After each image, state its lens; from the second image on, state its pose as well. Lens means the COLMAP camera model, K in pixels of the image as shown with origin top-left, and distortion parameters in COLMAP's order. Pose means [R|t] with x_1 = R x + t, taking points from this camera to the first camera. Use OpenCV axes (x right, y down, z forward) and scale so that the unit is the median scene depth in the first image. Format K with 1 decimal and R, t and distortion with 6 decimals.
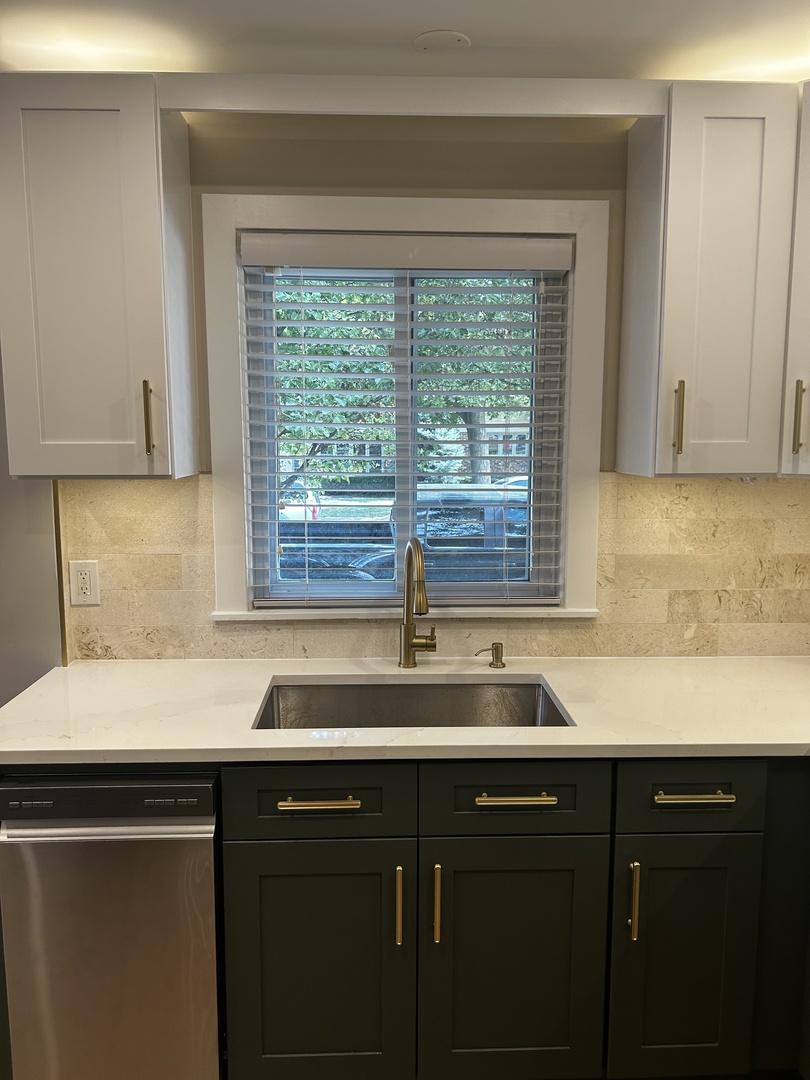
lens RADIAL K [[779.8, 0, 405.0], [0, 779.8, 540.0], [0, 0, 1]] dist [0.101744, -0.149158]
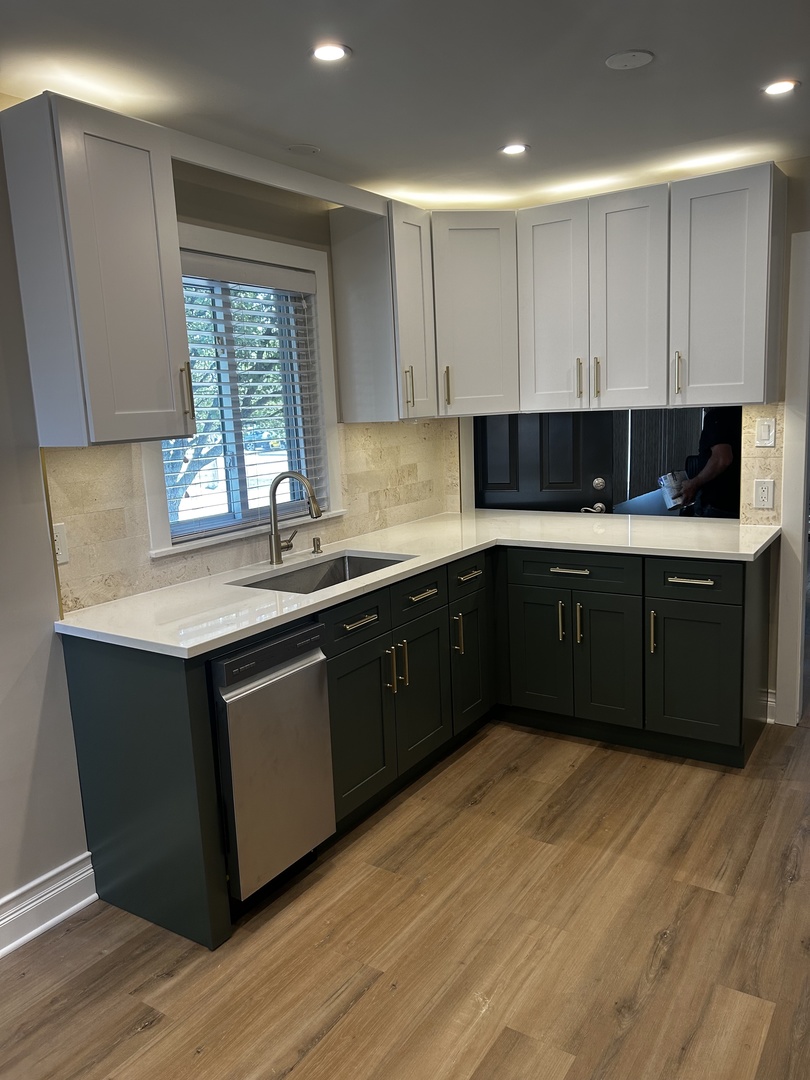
lens RADIAL K [[779.8, 0, 405.0], [0, 779.8, 540.0], [0, 0, 1]] dist [0.101744, -0.149158]
pose [[0.588892, -0.167937, 0.790572, -0.978802], [0.147563, 0.984073, 0.099122, 0.010414], [-0.794627, 0.058287, 0.604294, -0.059895]]
